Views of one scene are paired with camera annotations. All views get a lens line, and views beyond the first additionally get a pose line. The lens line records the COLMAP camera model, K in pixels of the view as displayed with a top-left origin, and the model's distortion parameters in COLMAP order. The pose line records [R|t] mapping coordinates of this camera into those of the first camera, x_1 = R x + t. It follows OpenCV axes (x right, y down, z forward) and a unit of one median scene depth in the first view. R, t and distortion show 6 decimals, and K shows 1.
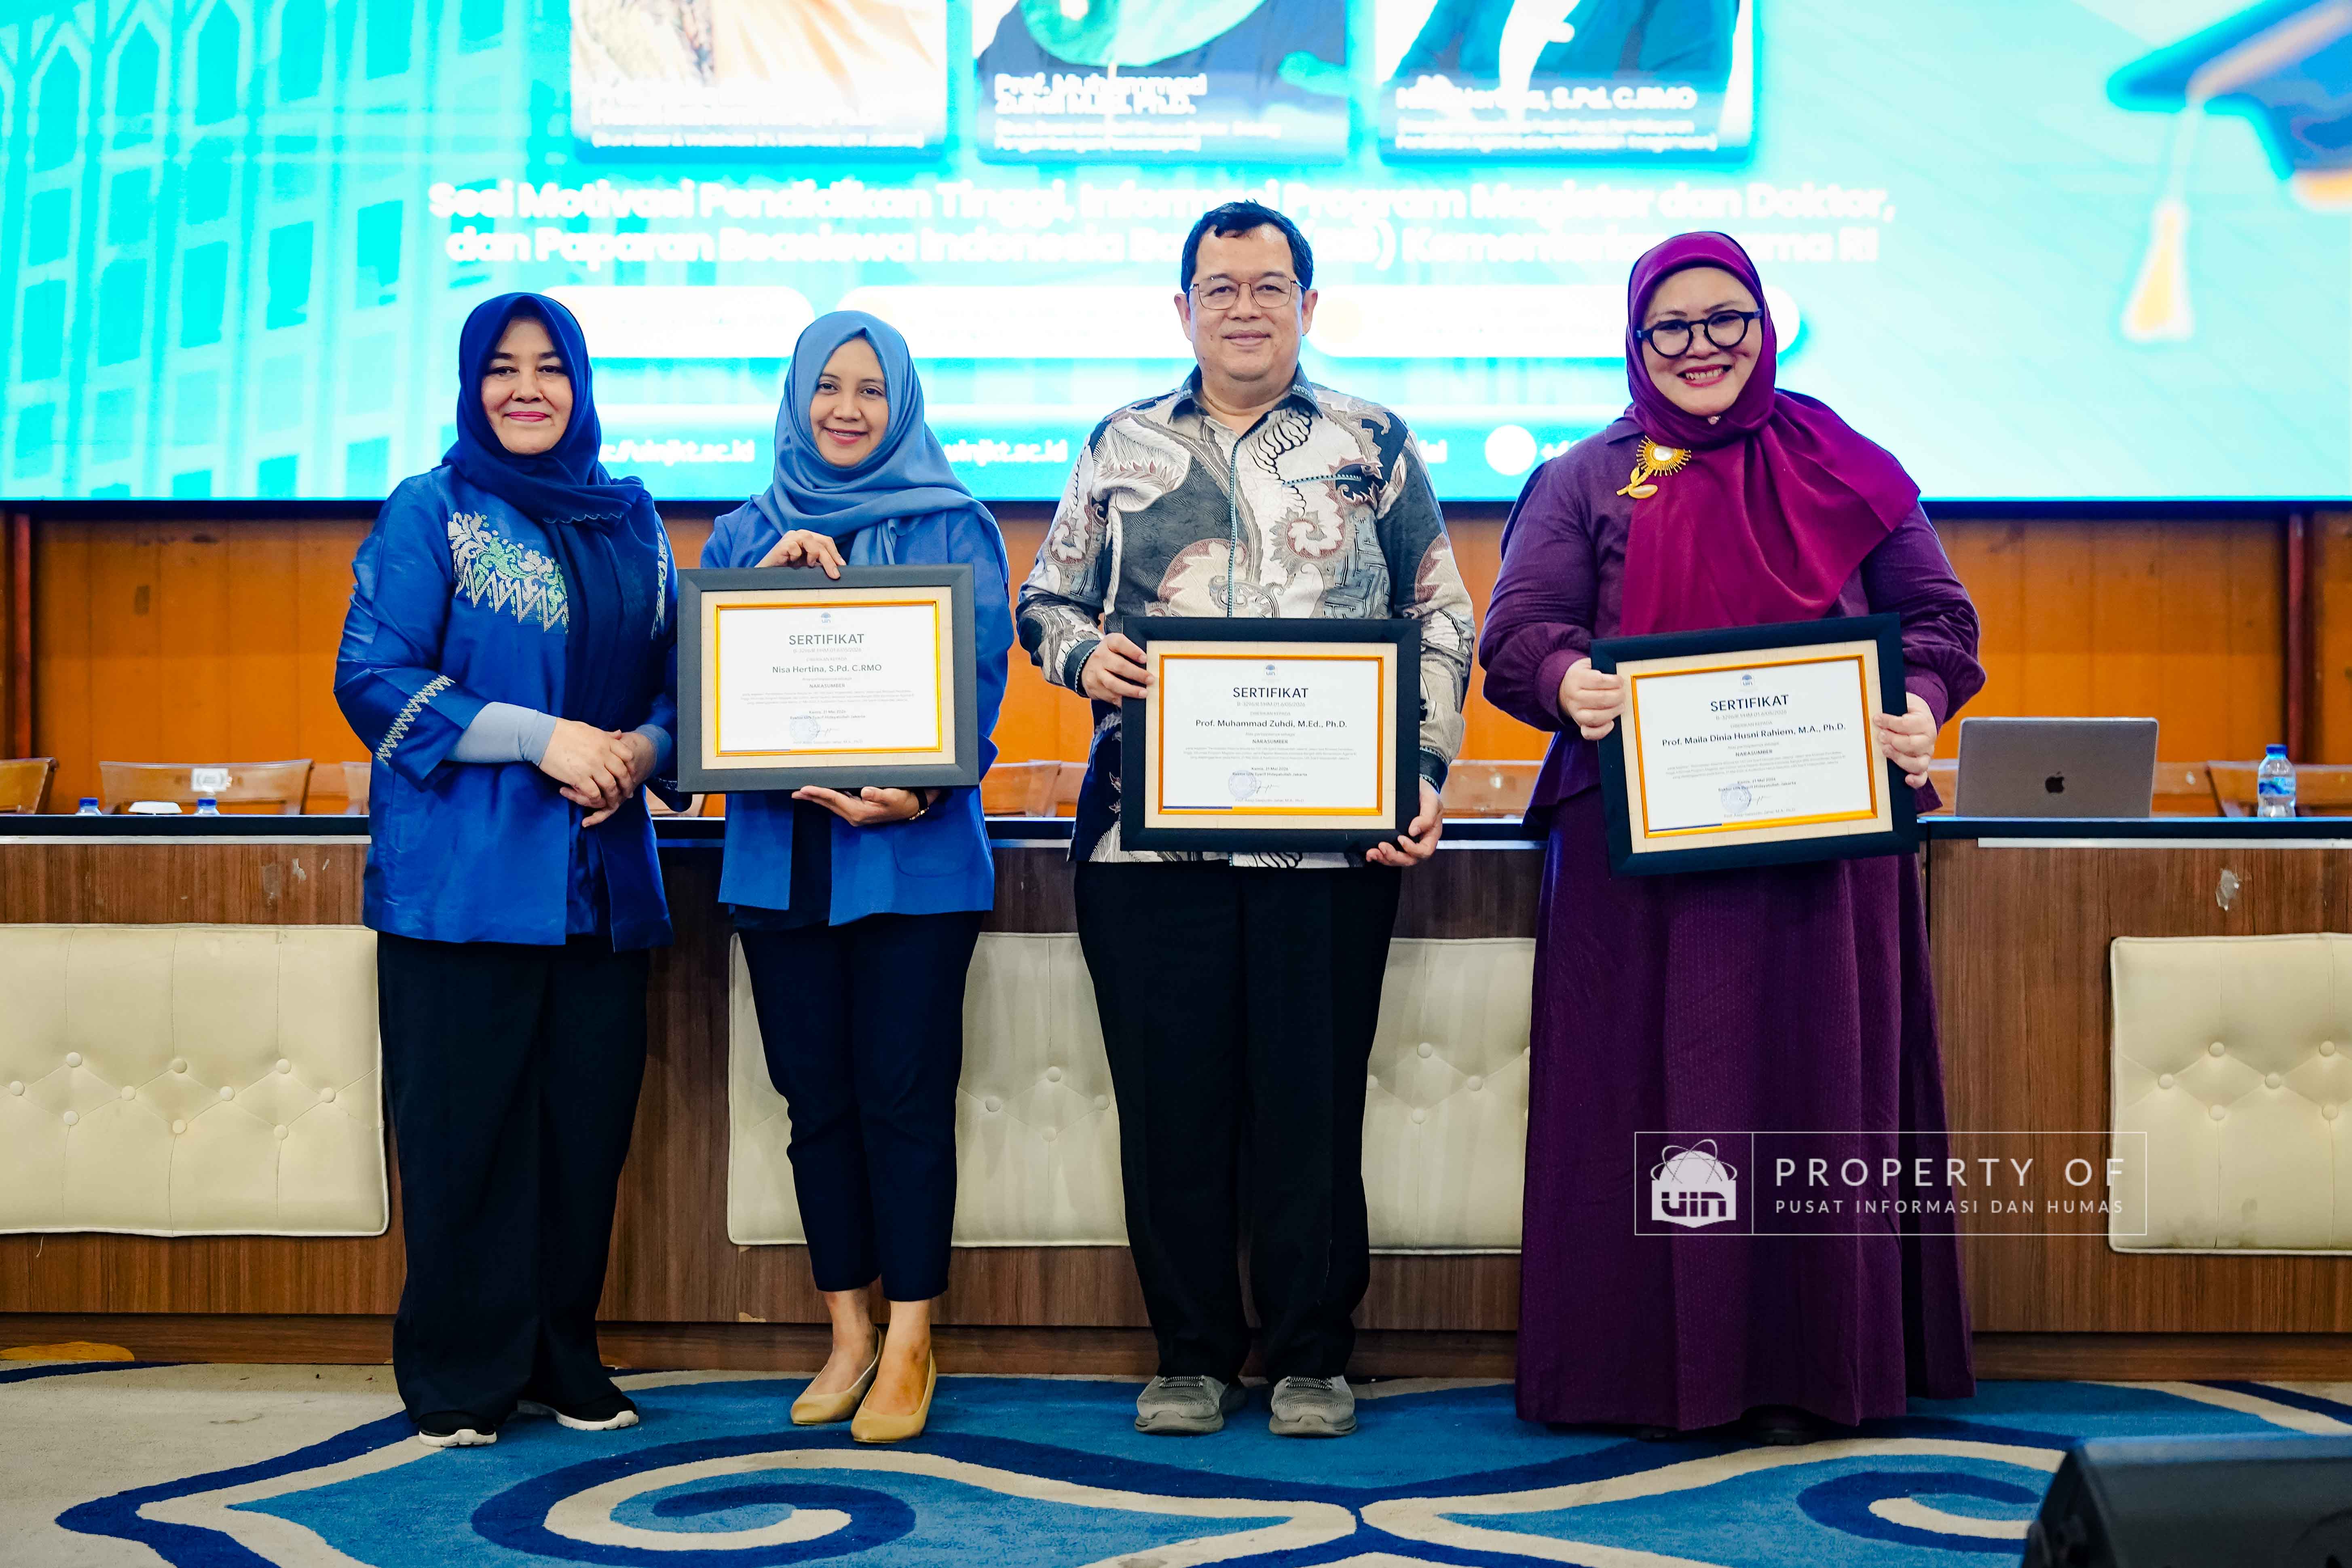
lens RADIAL K [[3264.8, 0, 1128.6], [0, 3264.8, 777.8], [0, 0, 1]] dist [0.008407, -0.053620]
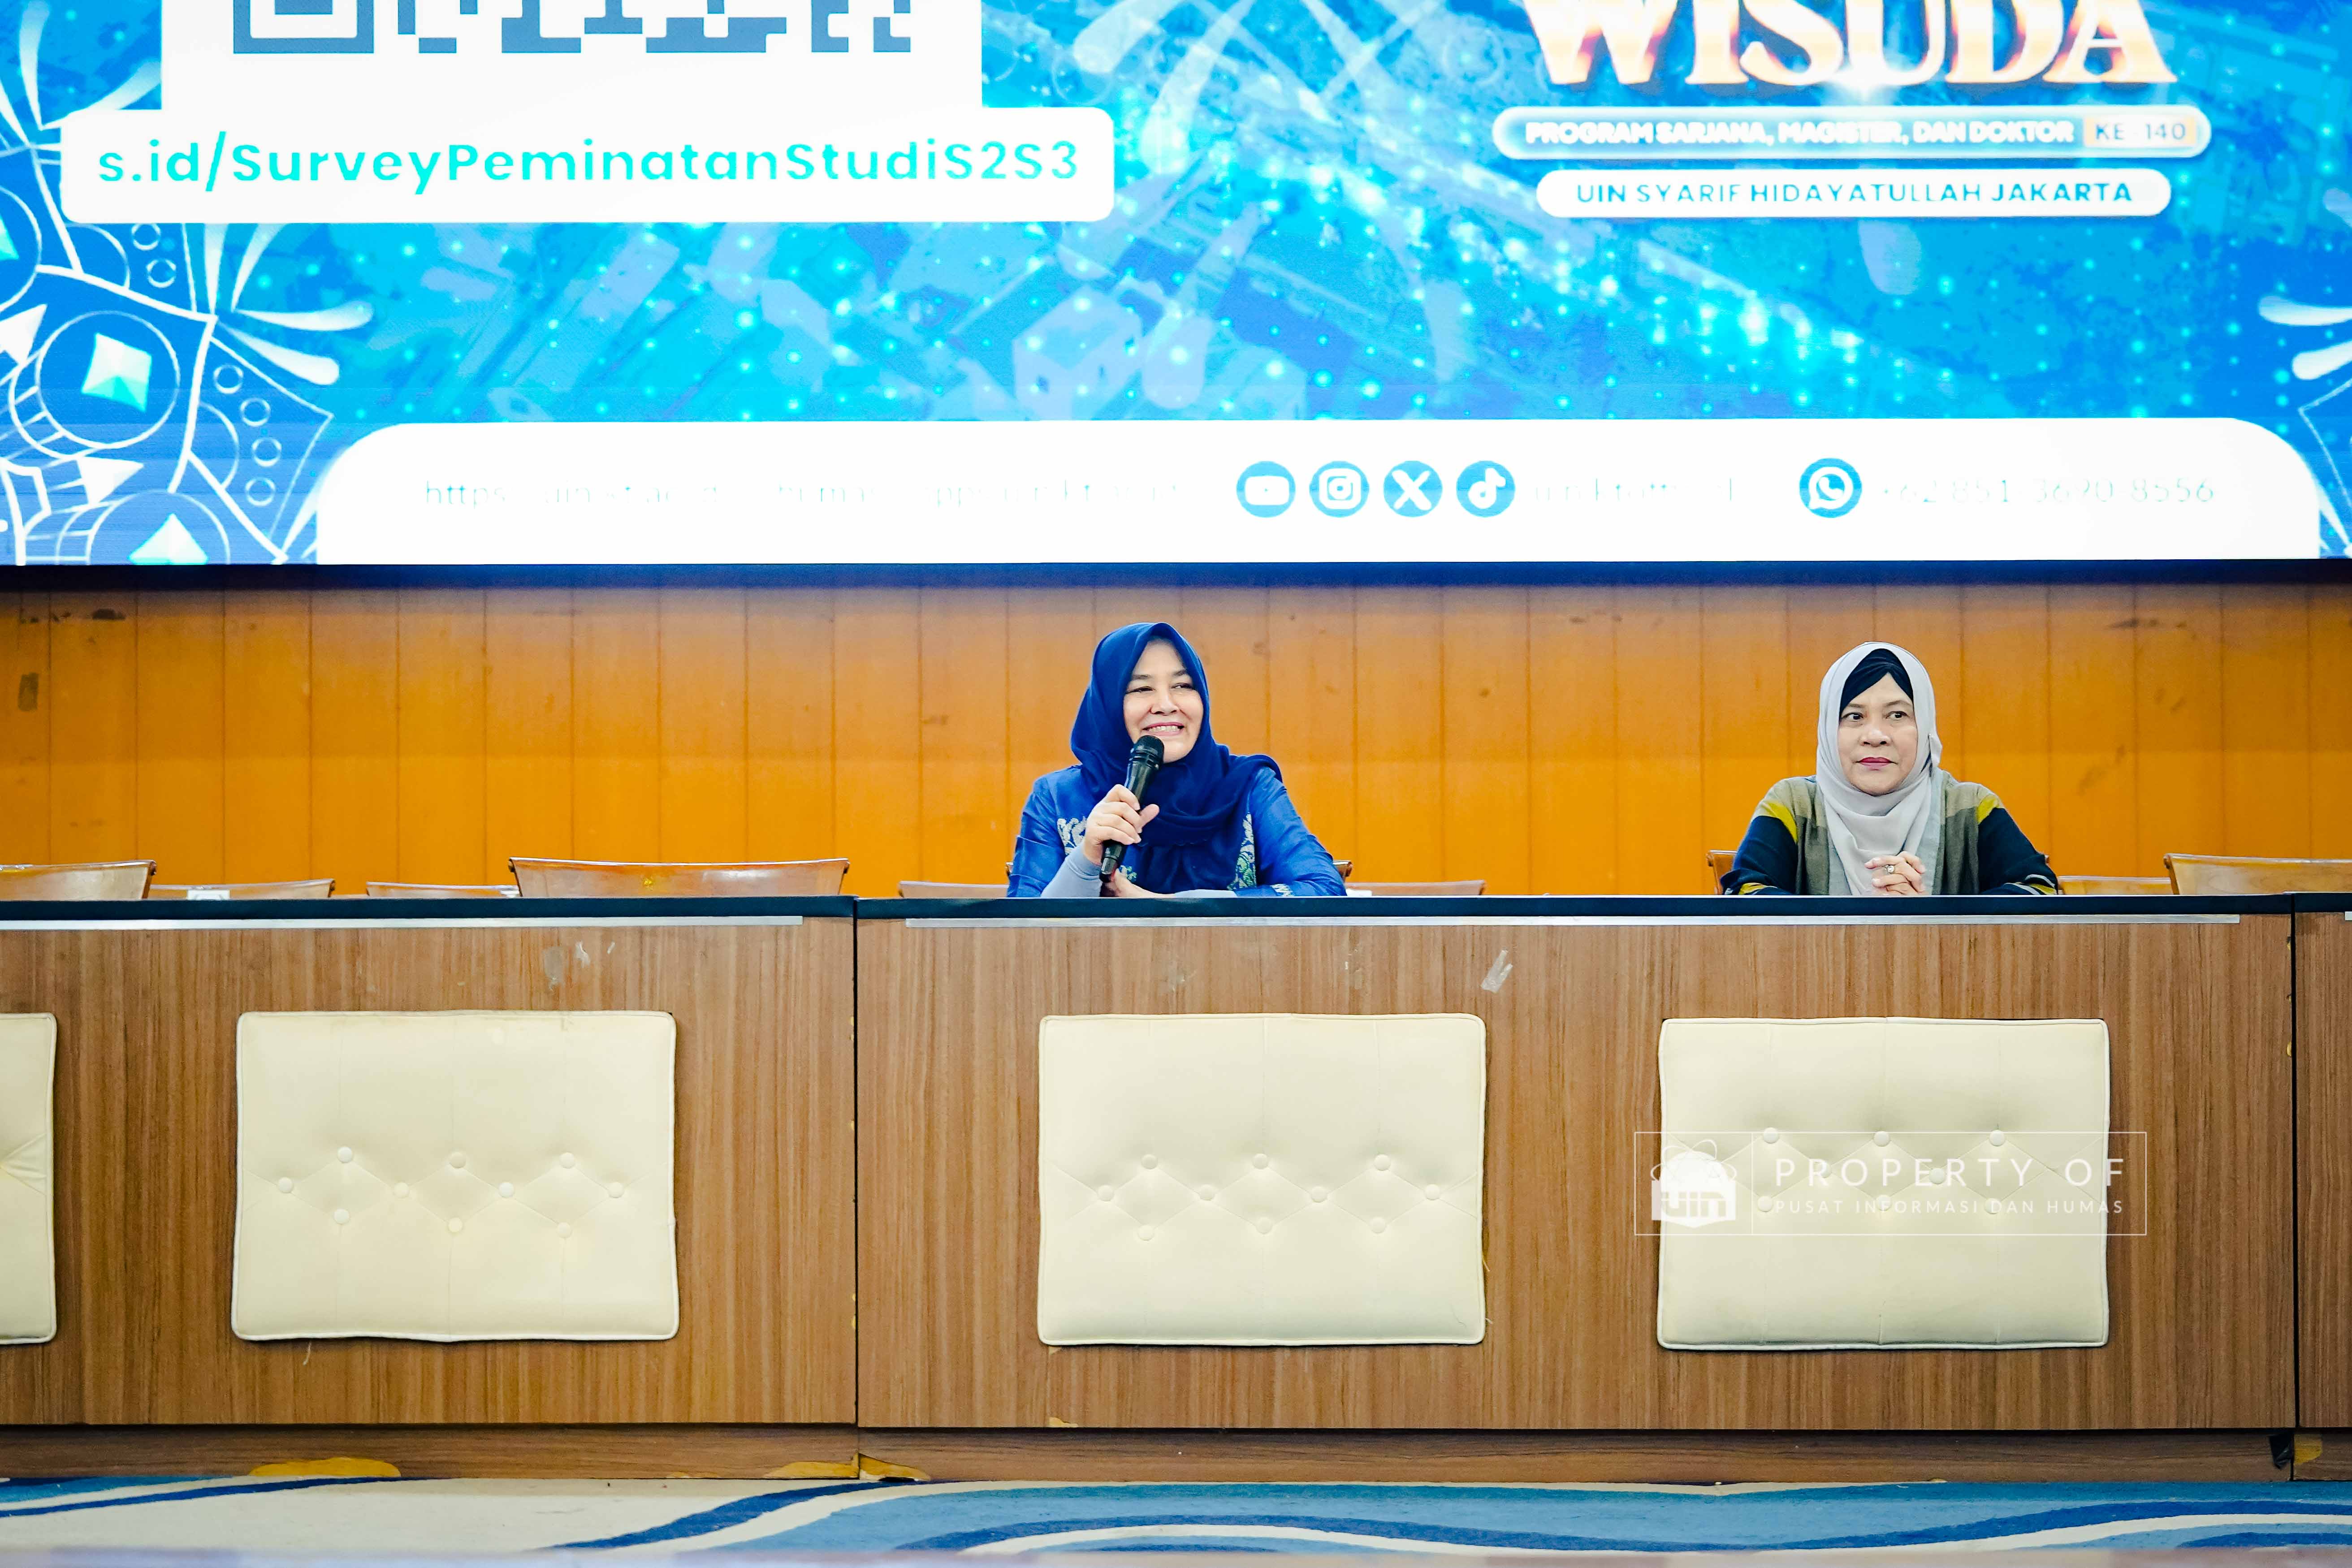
lens RADIAL K [[5131.3, 0, 1008.7], [0, 5131.3, 779.5], [0, 0, 1]] dist [-0.019553, -0.036798]
pose [[0.999994, -0.003324, 0.000730, -0.066894], [0.003352, 0.999113, -0.041964, 0.020774], [-0.000590, 0.041967, 0.999119, -0.253216]]
